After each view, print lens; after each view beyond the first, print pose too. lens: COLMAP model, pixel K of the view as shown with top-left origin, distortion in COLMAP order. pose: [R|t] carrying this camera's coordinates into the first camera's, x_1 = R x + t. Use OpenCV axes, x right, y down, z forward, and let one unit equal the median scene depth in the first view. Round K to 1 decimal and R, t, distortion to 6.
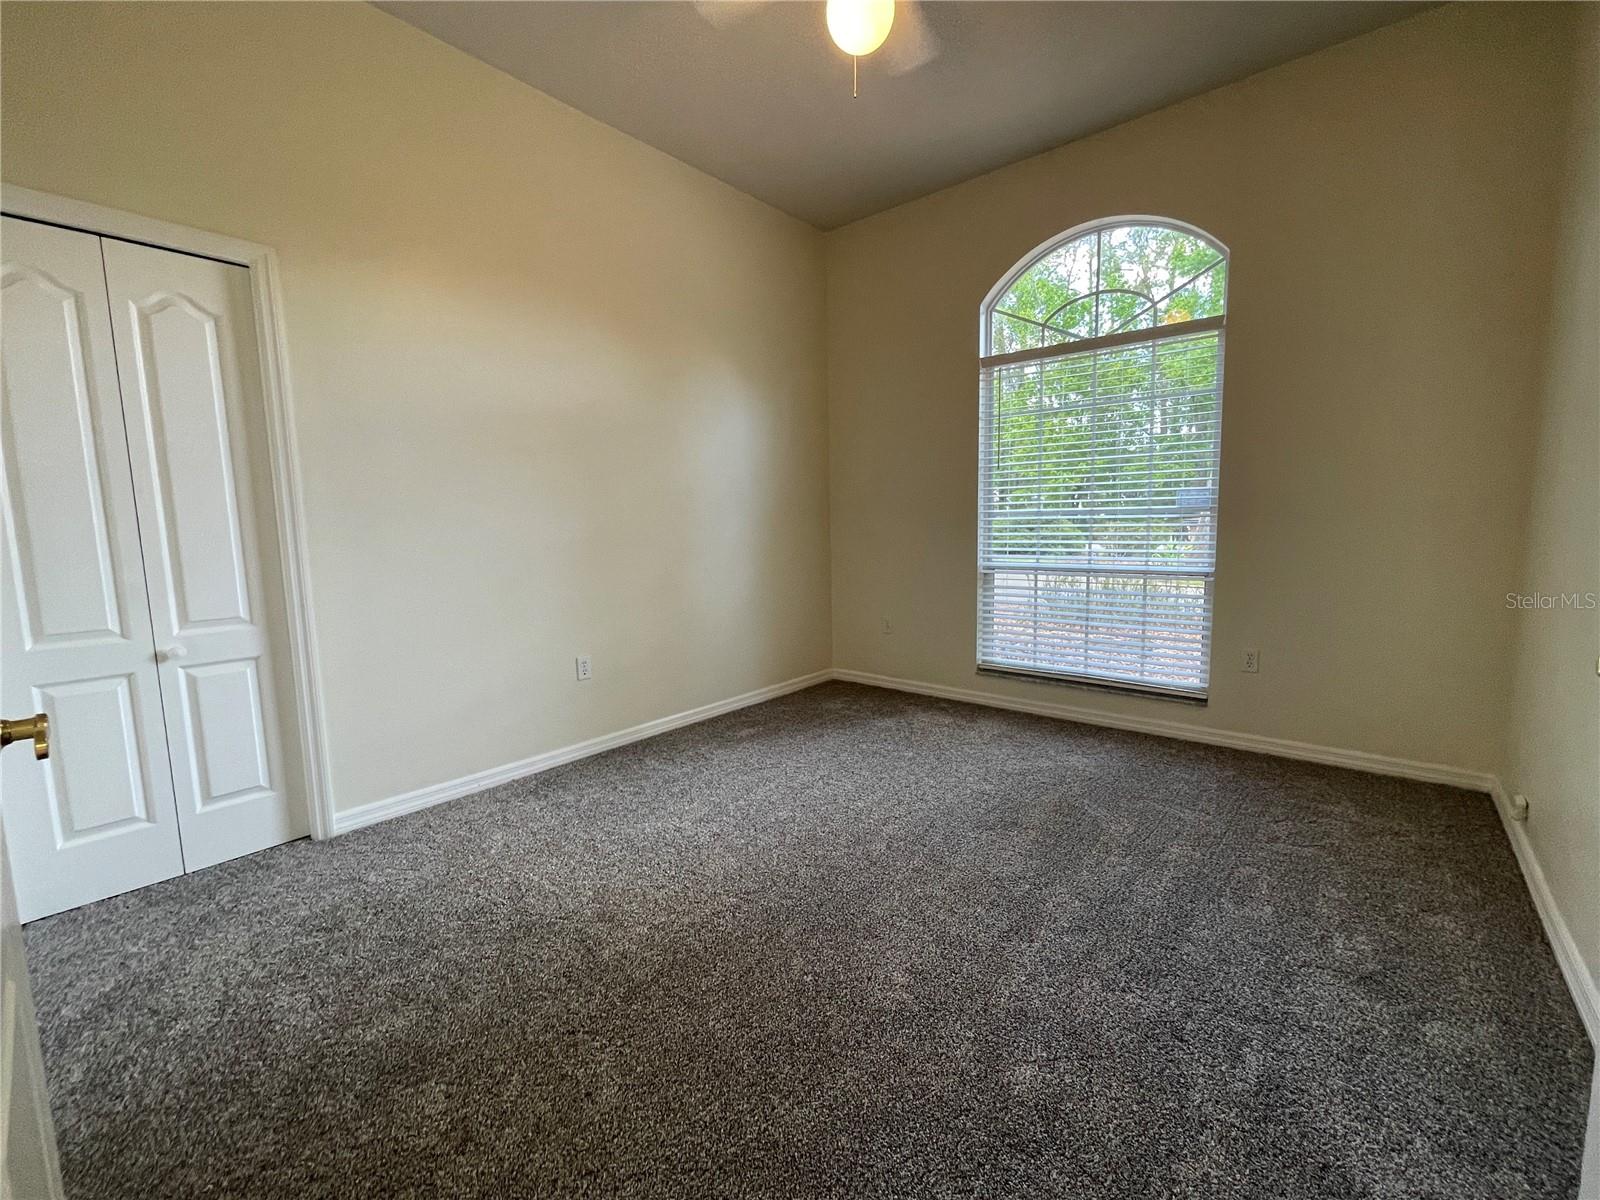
lens RADIAL K [[652.3, 0, 799.0], [0, 652.3, 602.2], [0, 0, 1]] dist [0.004274, 0.000195]
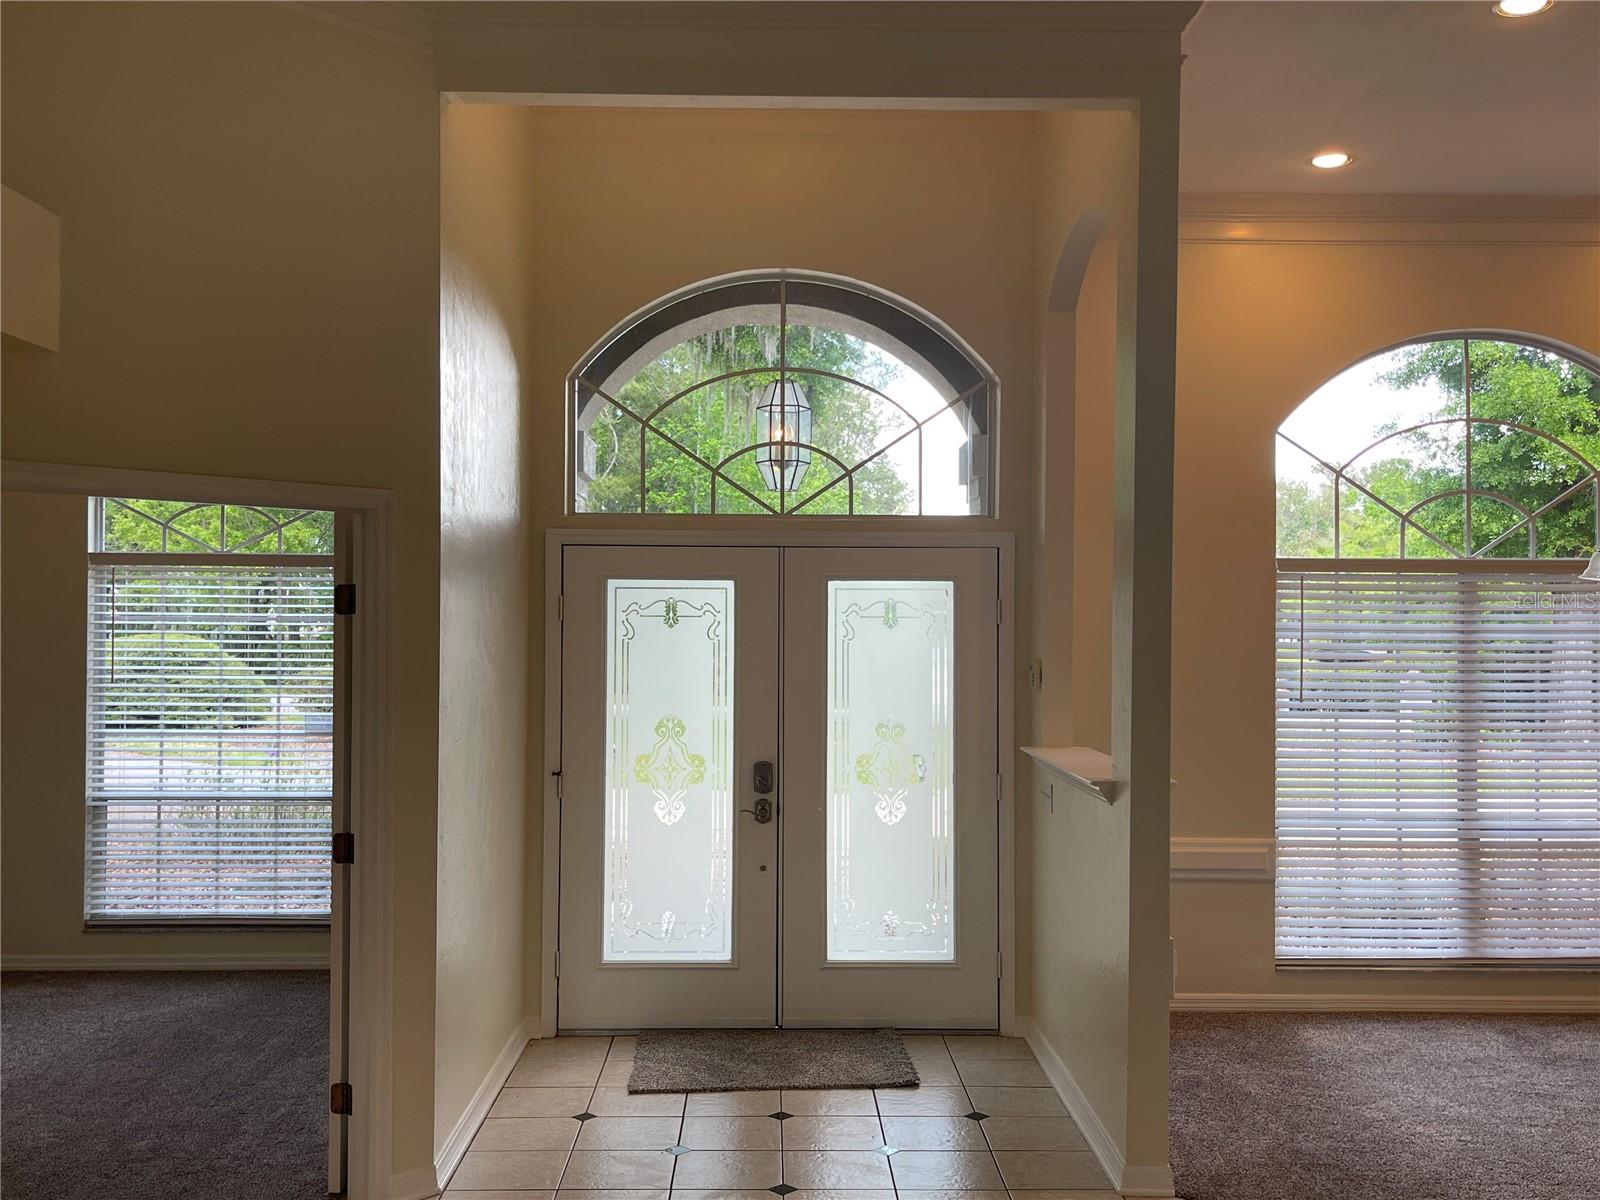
lens RADIAL K [[1455.3, 0, 797.4], [0, 1455.3, 608.9], [0, 0, 1]] dist [0.008099, 0.002672]
pose [[0.733622, 0.037686, 0.678512, -0.330800], [0.060478, 0.990879, -0.120425, -0.016344], [-0.676861, 0.129381, 0.724652, -0.989420]]
